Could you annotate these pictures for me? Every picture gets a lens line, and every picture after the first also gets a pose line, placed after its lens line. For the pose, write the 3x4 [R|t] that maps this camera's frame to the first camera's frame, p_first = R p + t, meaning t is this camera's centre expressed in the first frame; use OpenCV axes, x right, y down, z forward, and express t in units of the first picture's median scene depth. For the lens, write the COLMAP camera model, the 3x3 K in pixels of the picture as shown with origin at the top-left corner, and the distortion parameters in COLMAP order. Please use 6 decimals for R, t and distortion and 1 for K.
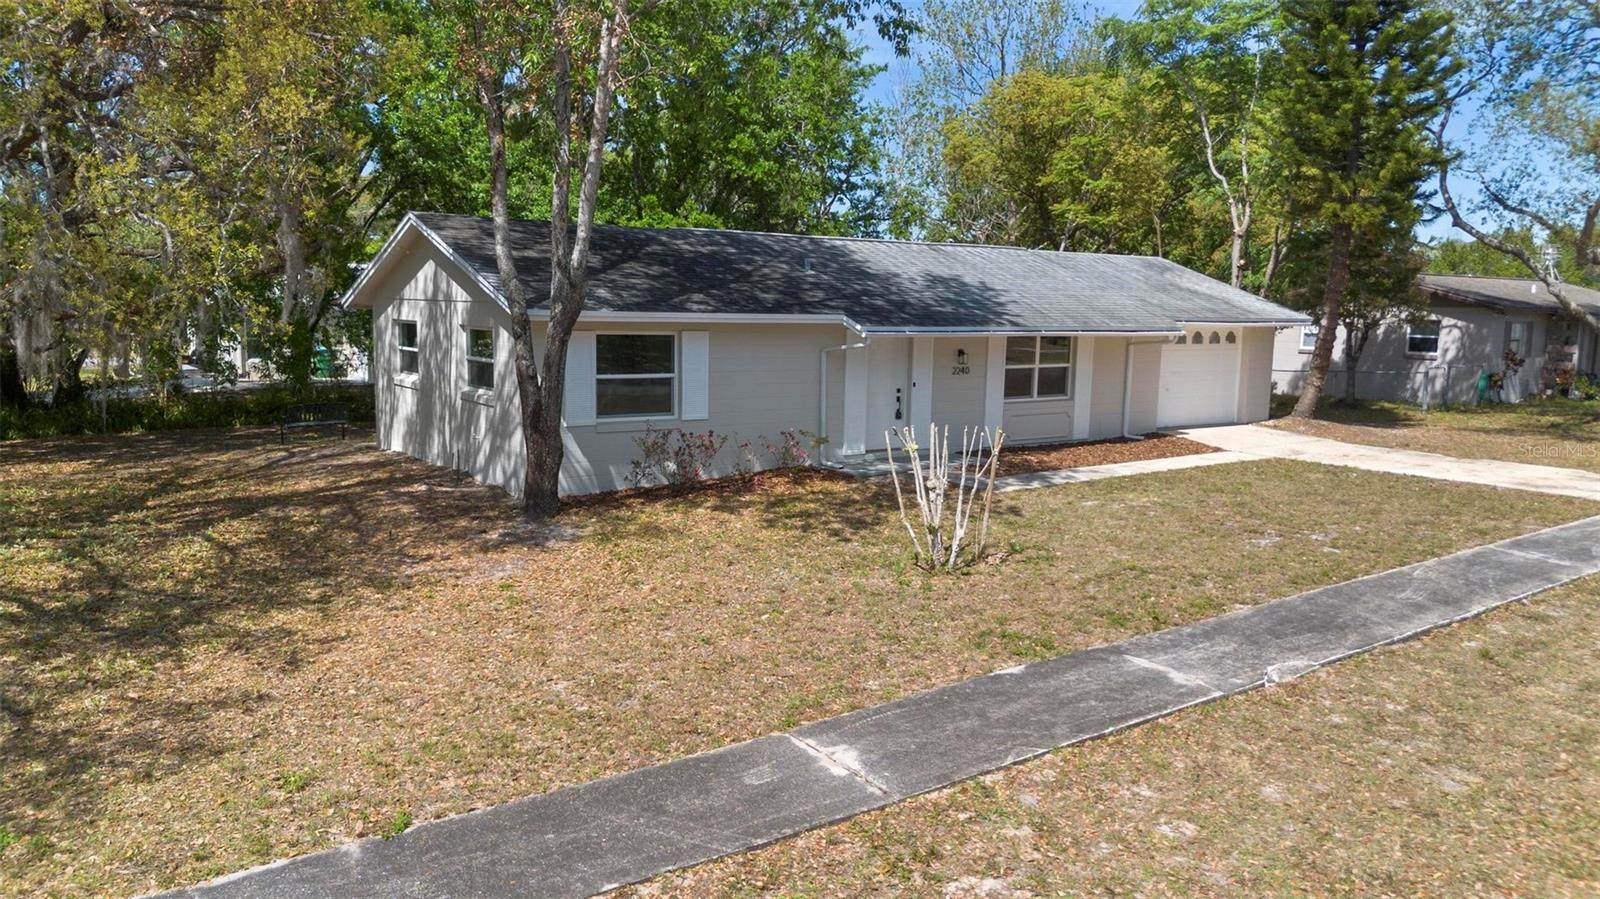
lens RADIAL K [[1149.0, 0, 800.0], [0, 1149.0, 449.5], [0, 0, 1]] dist [0.055215, -0.000899]
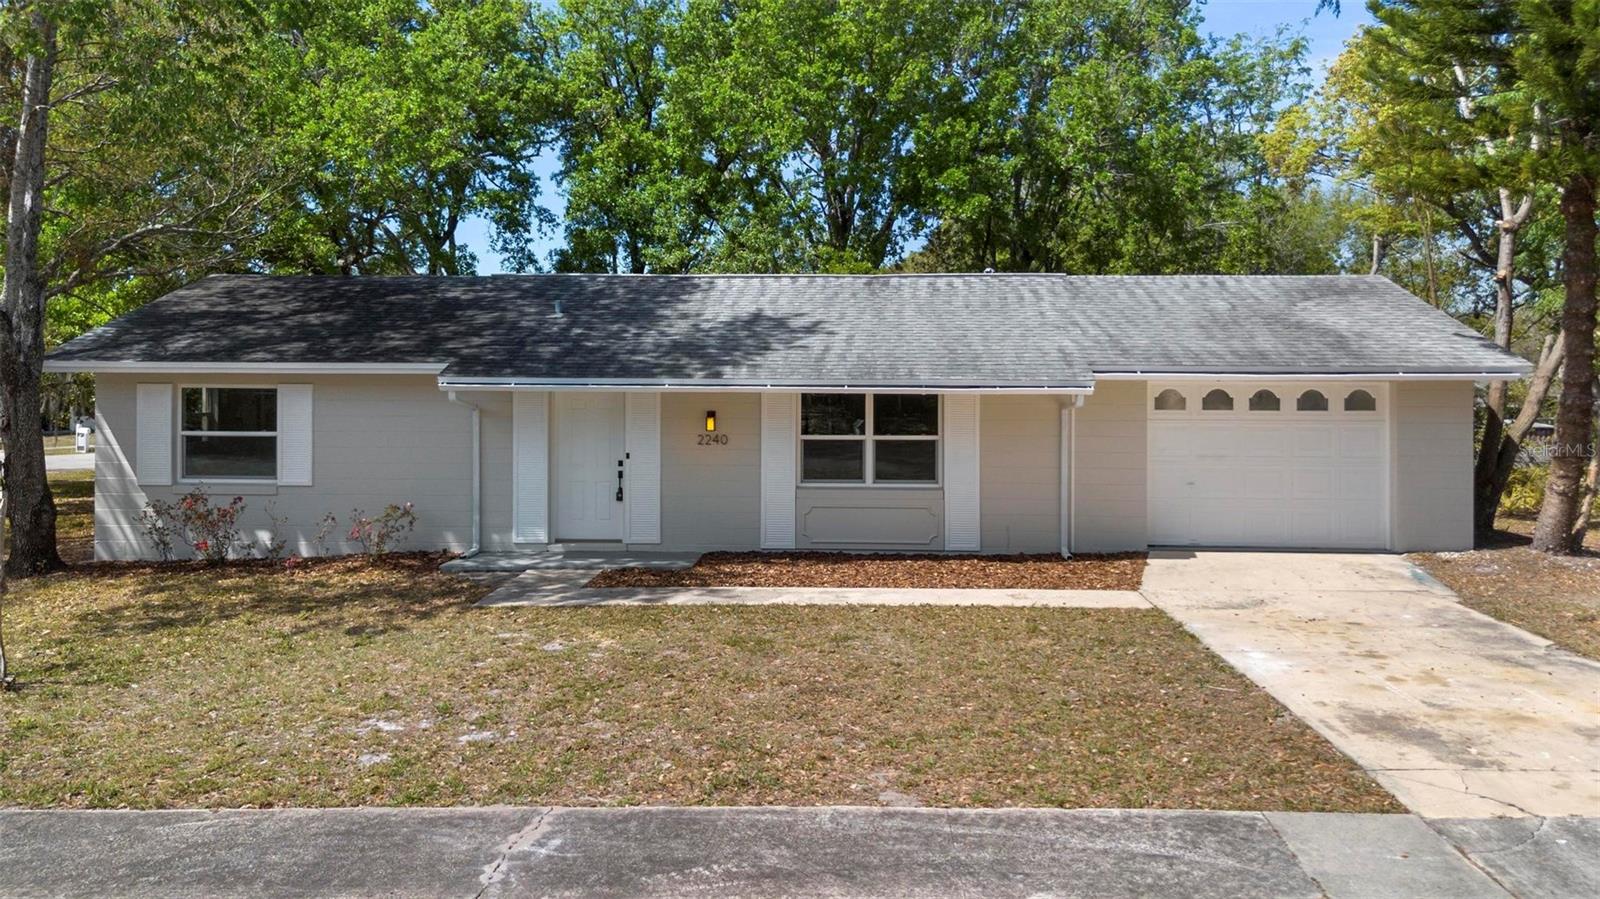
lens RADIAL K [[1149.0, 0, 800.0], [0, 1149.0, 449.5], [0, 0, 1]] dist [0.055215, -0.000899]
pose [[0.791555, 0.035869, -0.610044, 0.606872], [-0.066155, 0.997439, -0.027193, -0.044976], [0.607506, 0.061883, 0.791901, 0.442197]]
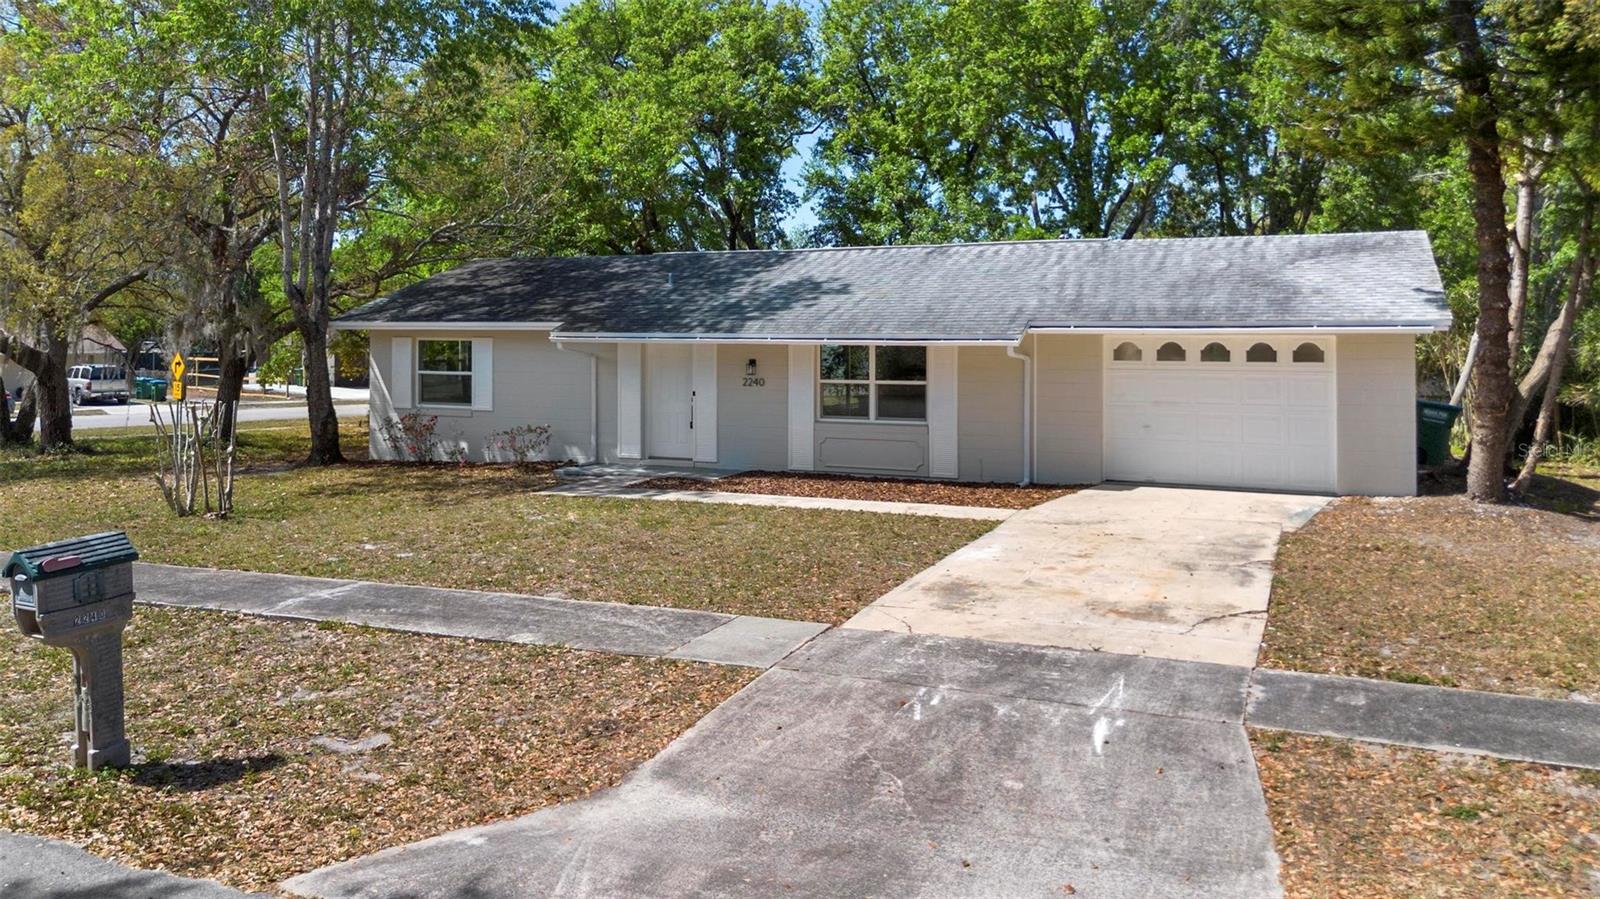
lens RADIAL K [[1079.9, 0, 826.4], [0, 1079.9, 451.7], [0, 0, 1]] dist [0.052542, -0.036299]
pose [[0.546110, 0.085934, -0.833294, 0.866197], [-0.091809, 0.994872, 0.042429, -0.053503], [0.832667, 0.053333, 0.551200, 0.556235]]
